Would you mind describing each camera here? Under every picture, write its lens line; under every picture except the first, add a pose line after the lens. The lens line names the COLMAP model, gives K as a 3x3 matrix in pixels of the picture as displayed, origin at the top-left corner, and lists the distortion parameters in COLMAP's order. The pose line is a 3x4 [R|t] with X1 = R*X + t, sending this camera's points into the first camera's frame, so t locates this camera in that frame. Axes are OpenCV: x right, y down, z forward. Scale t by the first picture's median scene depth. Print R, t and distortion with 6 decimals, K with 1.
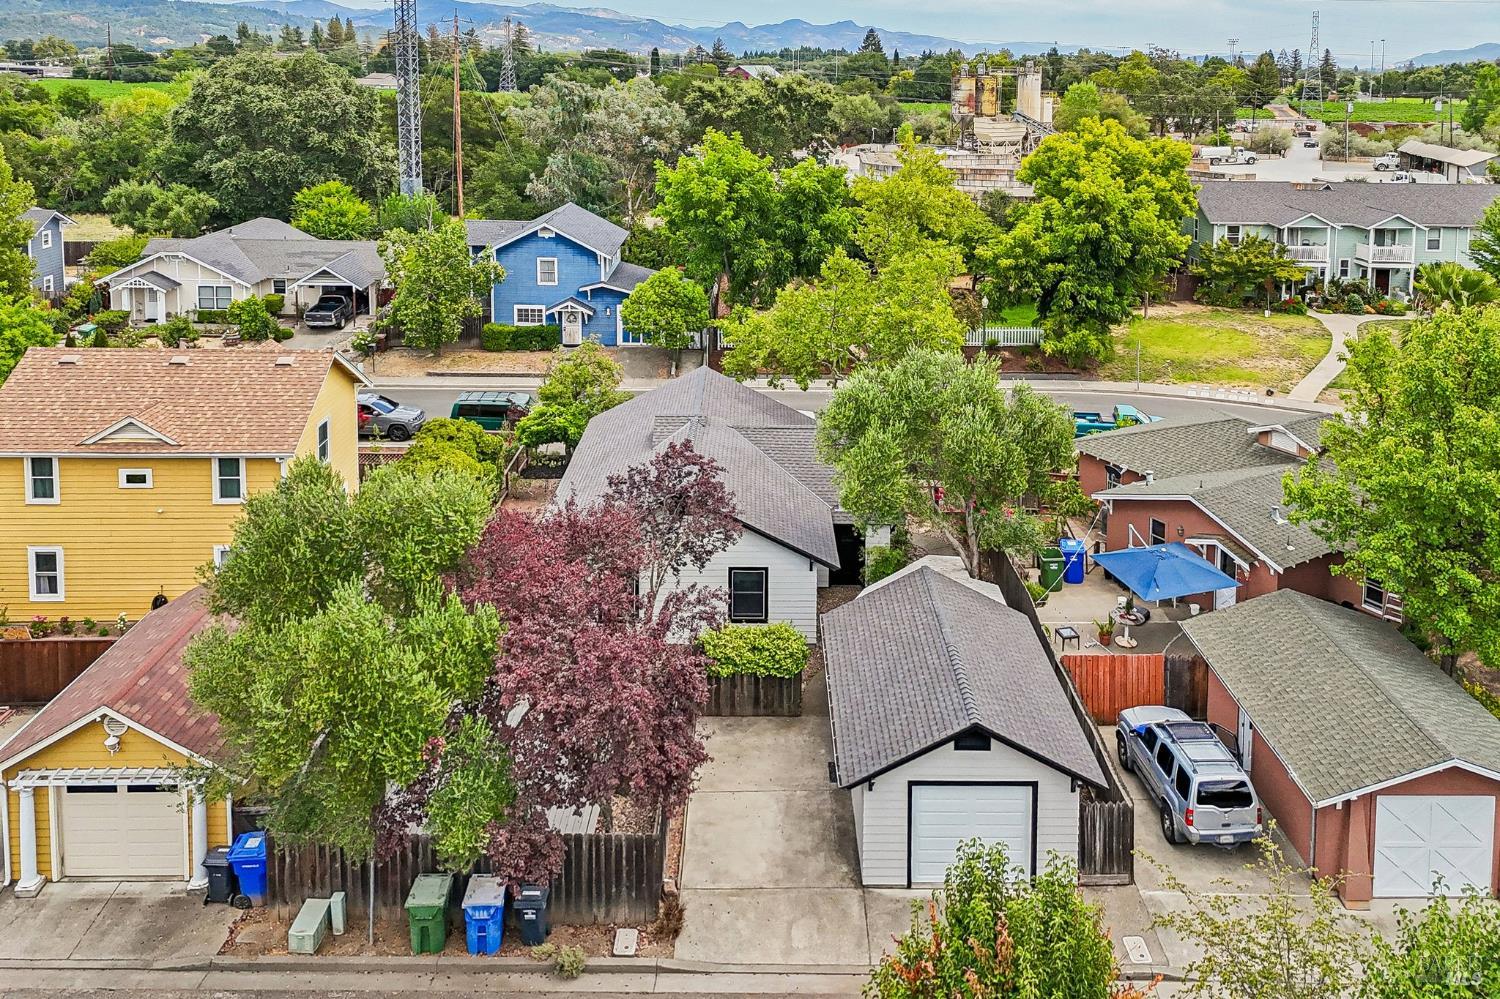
lens RADIAL K [[1196.8, 0, 784.9], [0, 1196.8, 227.1], [0, 0, 1]] dist [0.017941, -0.009297]
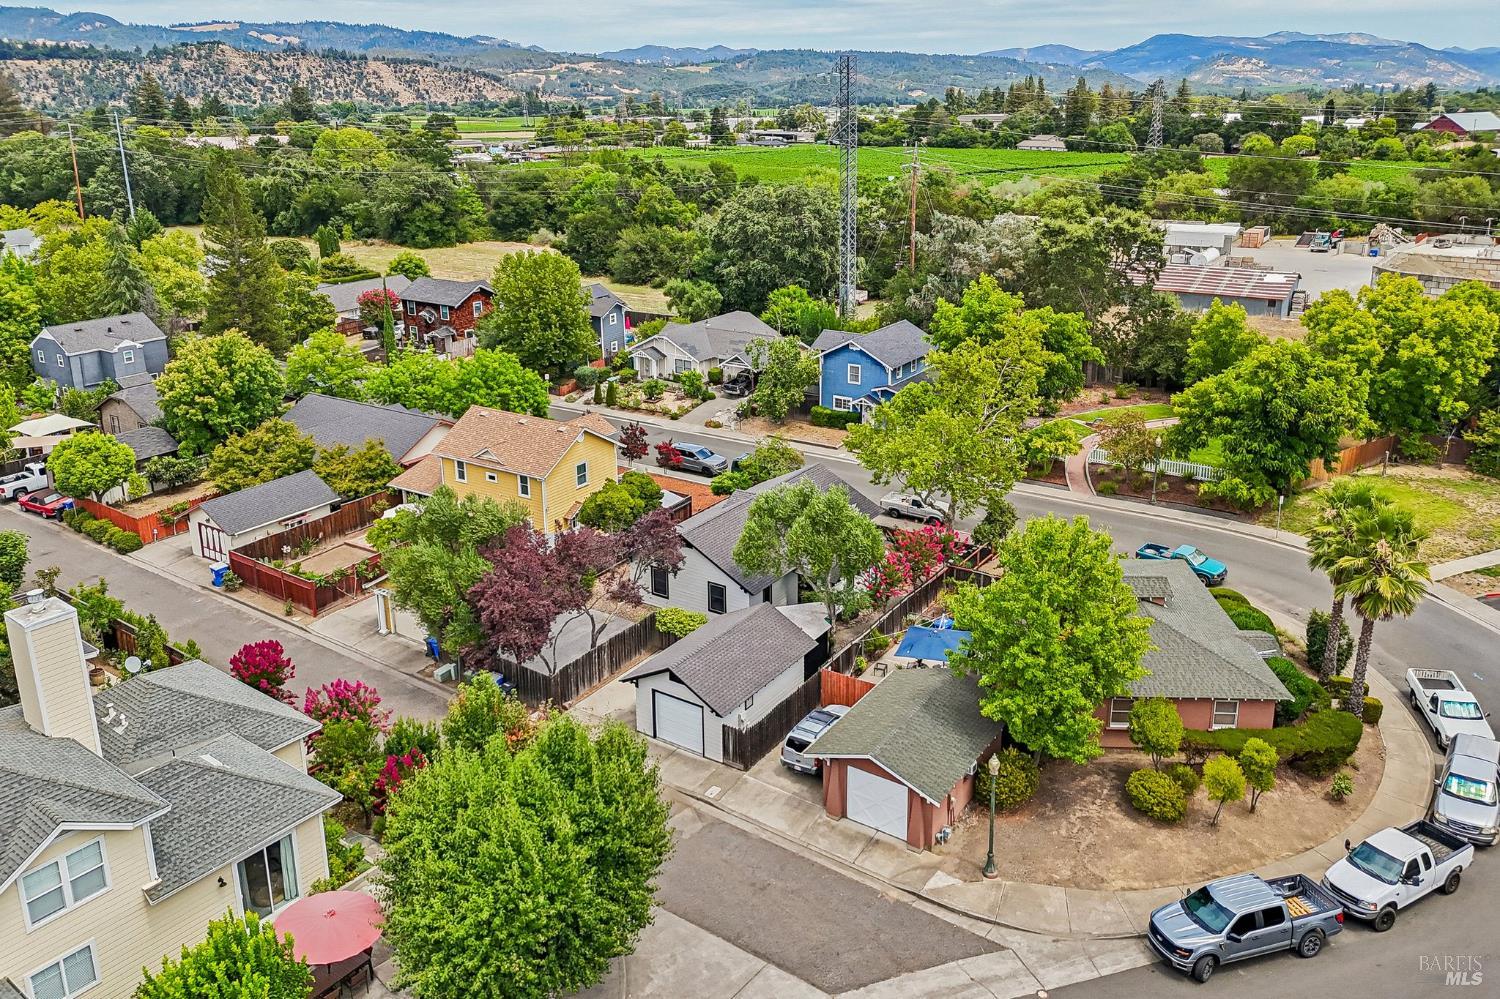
lens RADIAL K [[1196.8, 0, 744.7], [0, 1196.8, 489.5], [0, 0, 1]] dist [0.017941, -0.009297]
pose [[0.780412, 0.166921, -0.602573, 0.582718], [-0.044814, 0.976161, 0.212370, -0.127186], [0.623657, -0.138732, 0.769289, -0.172580]]
